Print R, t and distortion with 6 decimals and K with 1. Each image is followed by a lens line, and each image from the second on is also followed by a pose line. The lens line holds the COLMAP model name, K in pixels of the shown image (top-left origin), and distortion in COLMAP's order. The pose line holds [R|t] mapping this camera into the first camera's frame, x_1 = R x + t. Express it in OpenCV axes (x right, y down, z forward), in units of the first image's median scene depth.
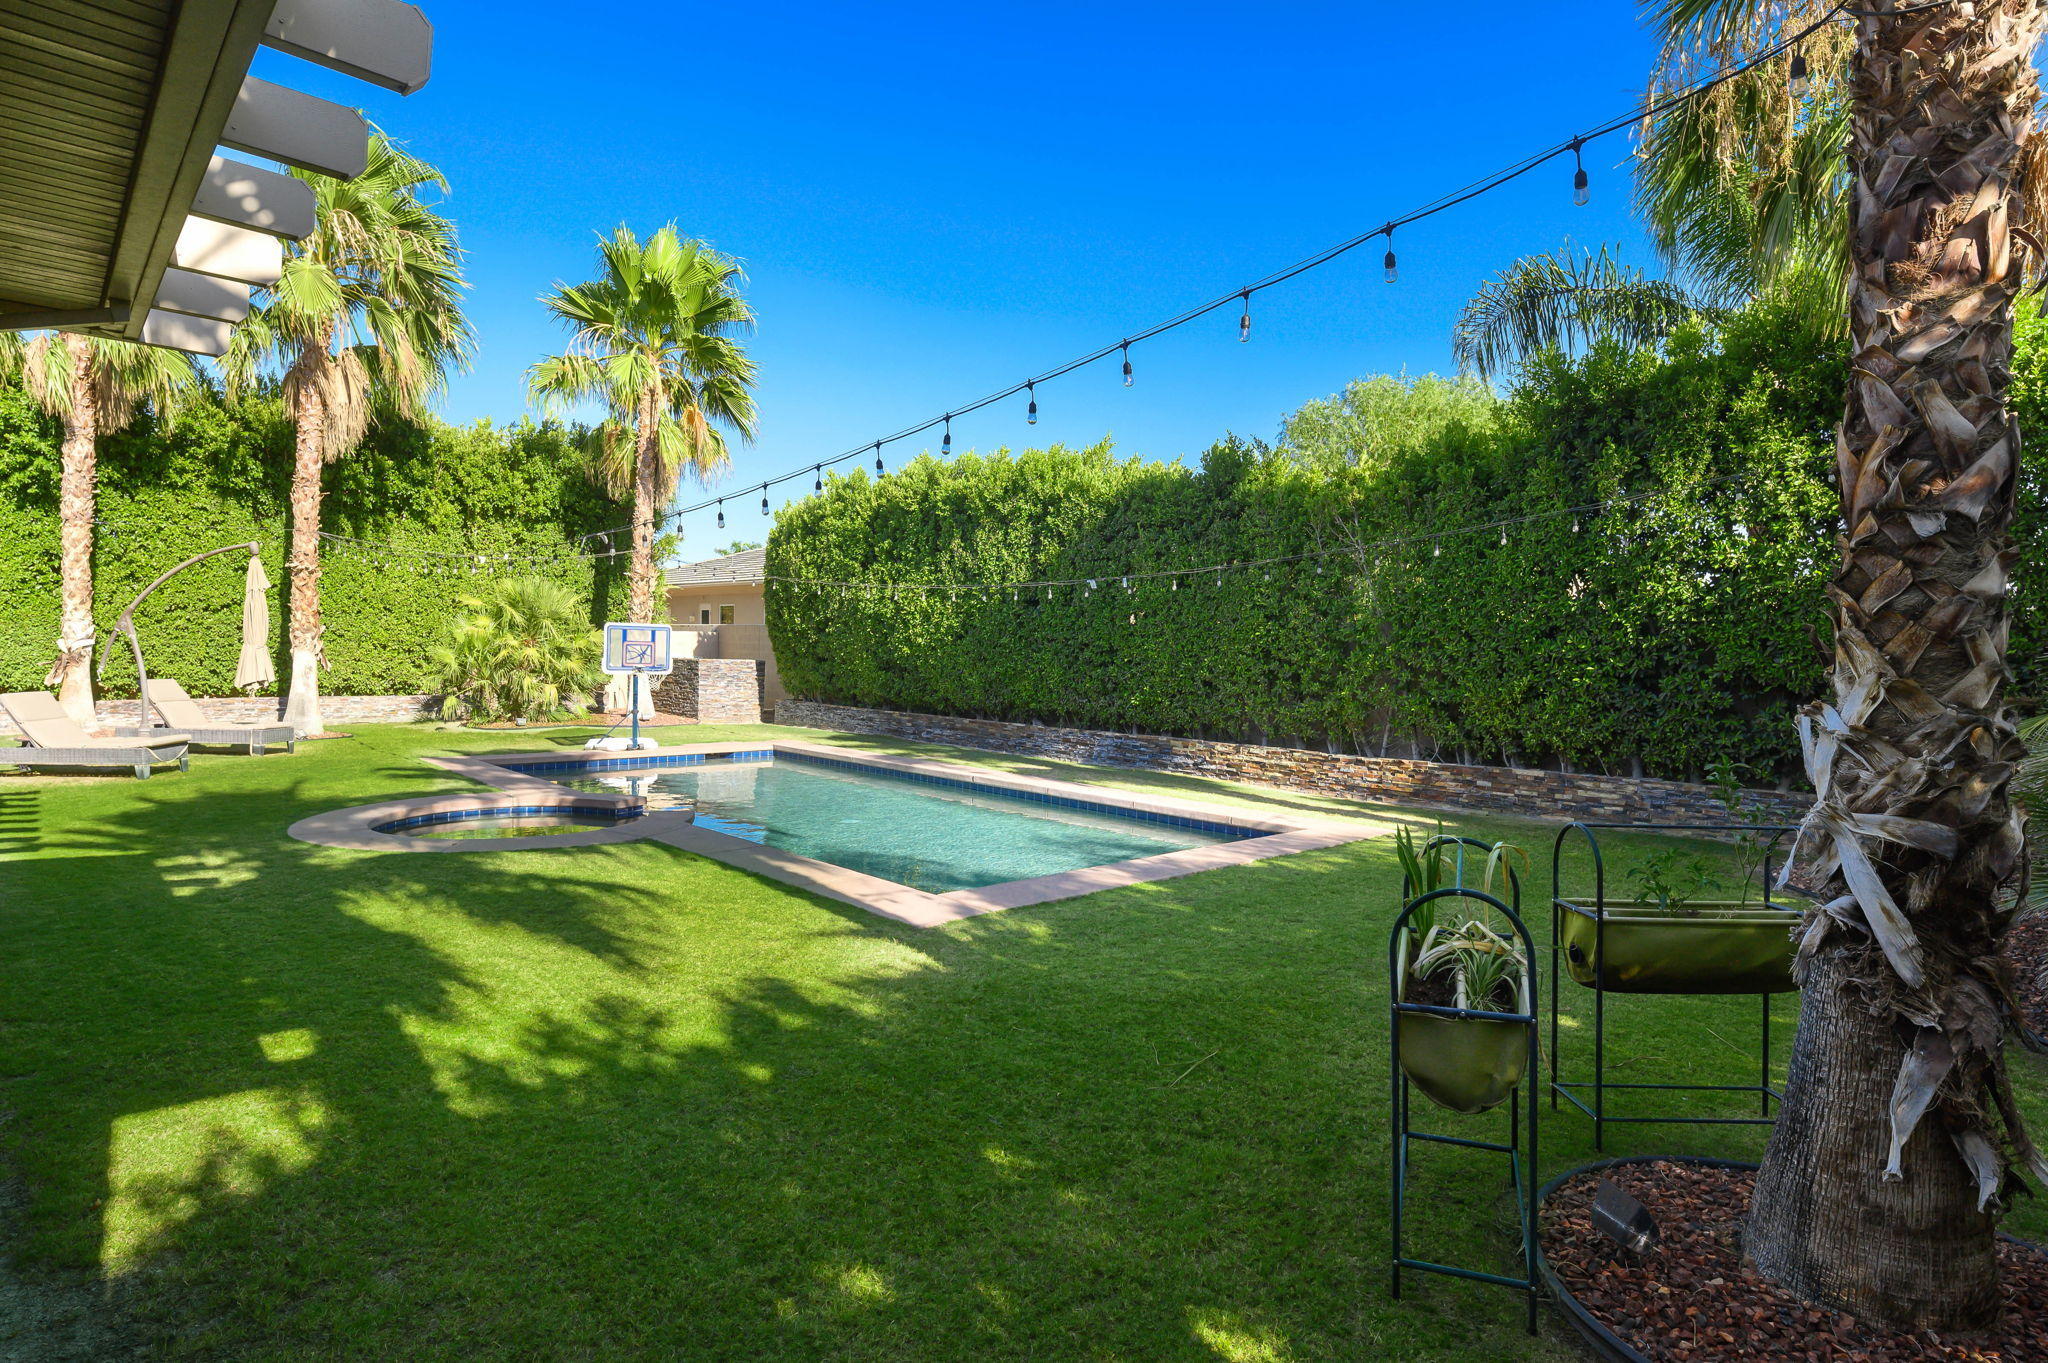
lens RADIAL K [[1120.2, 0, 1018.3], [0, 1120.2, 671.4], [0, 0, 1]] dist [0.007817, -0.008108]
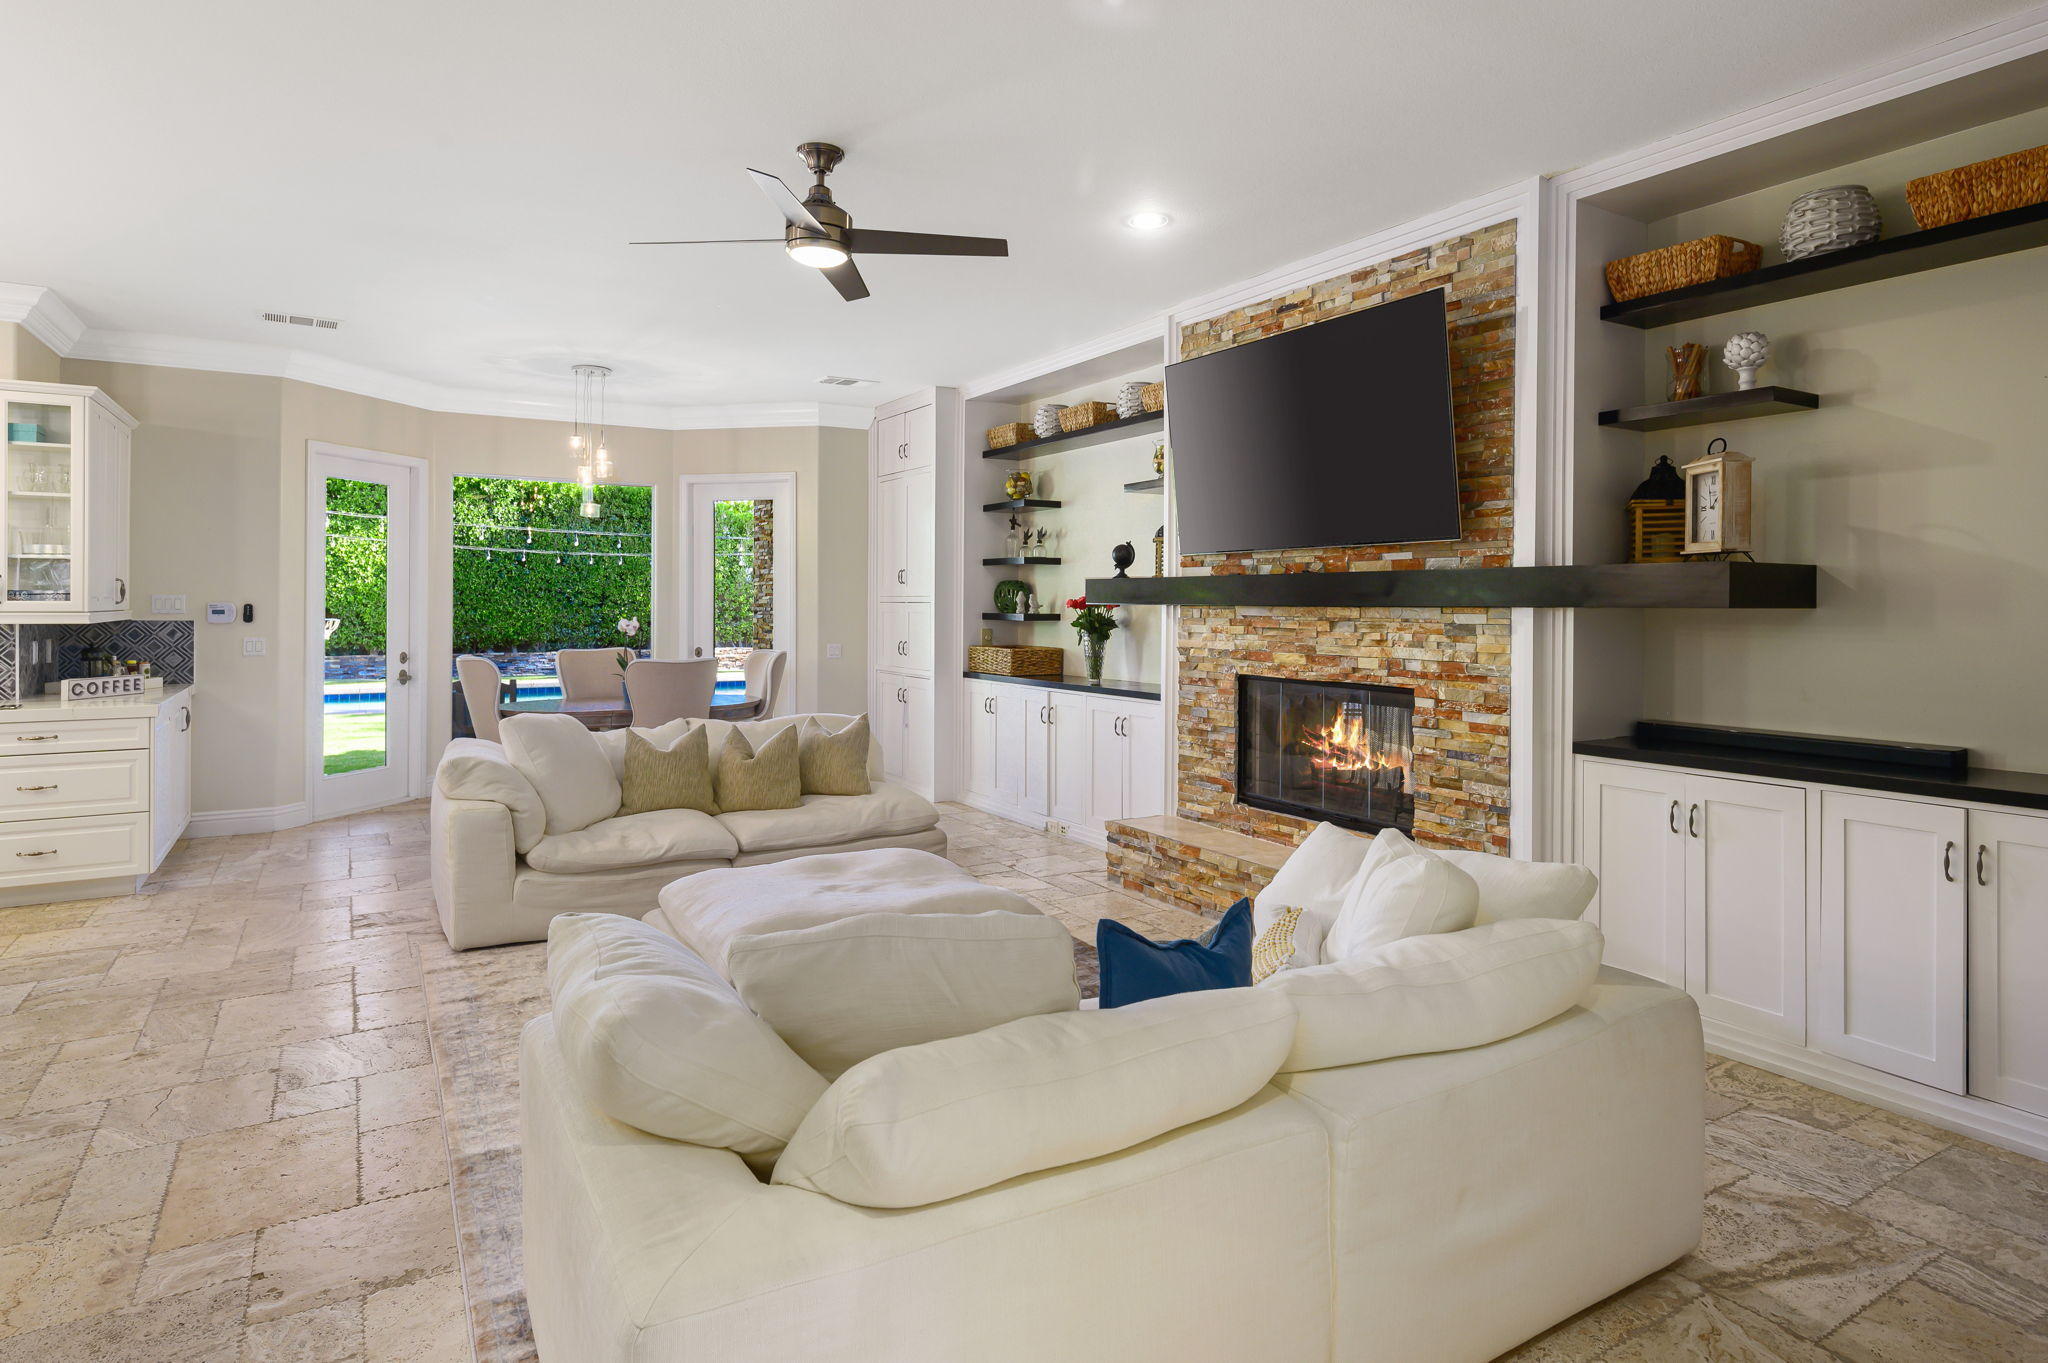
lens RADIAL K [[1120.2, 0, 1015.8], [0, 1120.2, 604.0], [0, 0, 1]] dist [0.007817, -0.008108]
pose [[0.191200, -0.017443, 0.981396, -1.244183], [0.023739, 0.999632, 0.013142, -0.014459], [-0.981264, 0.020785, 0.191543, 0.156047]]
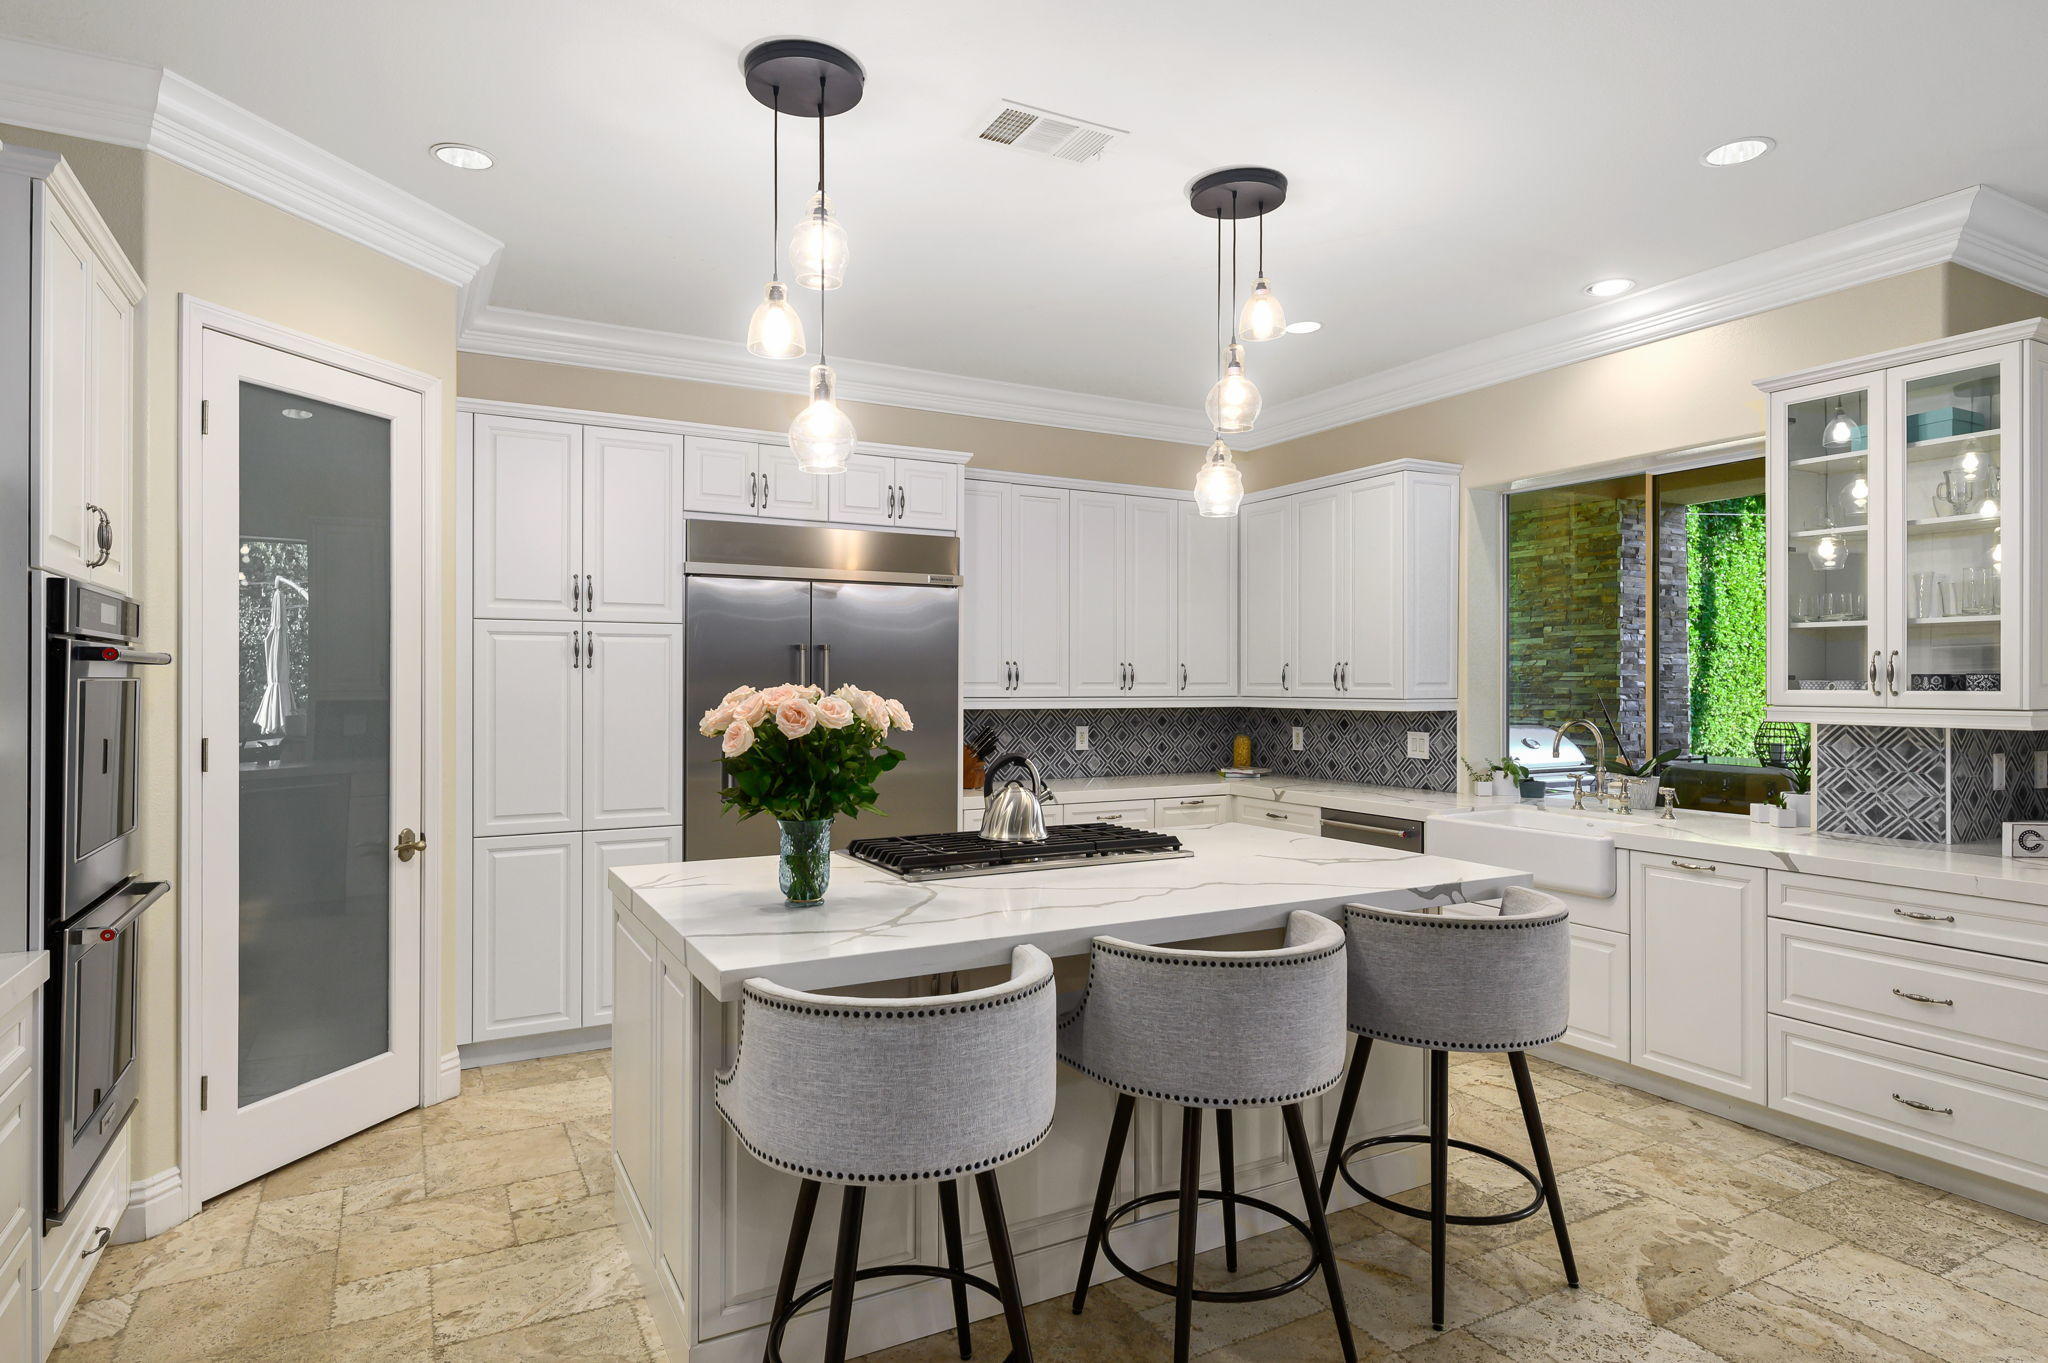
lens RADIAL K [[1120.2, 0, 1021.2], [0, 1120.2, 677.7], [0, 0, 1]] dist [0.007817, -0.008108]
pose [[0.970954, -0.016242, -0.238716, -1.082333], [0.008155, 0.999360, -0.034824, -0.014594], [0.239129, 0.031865, 0.970465, 0.268533]]
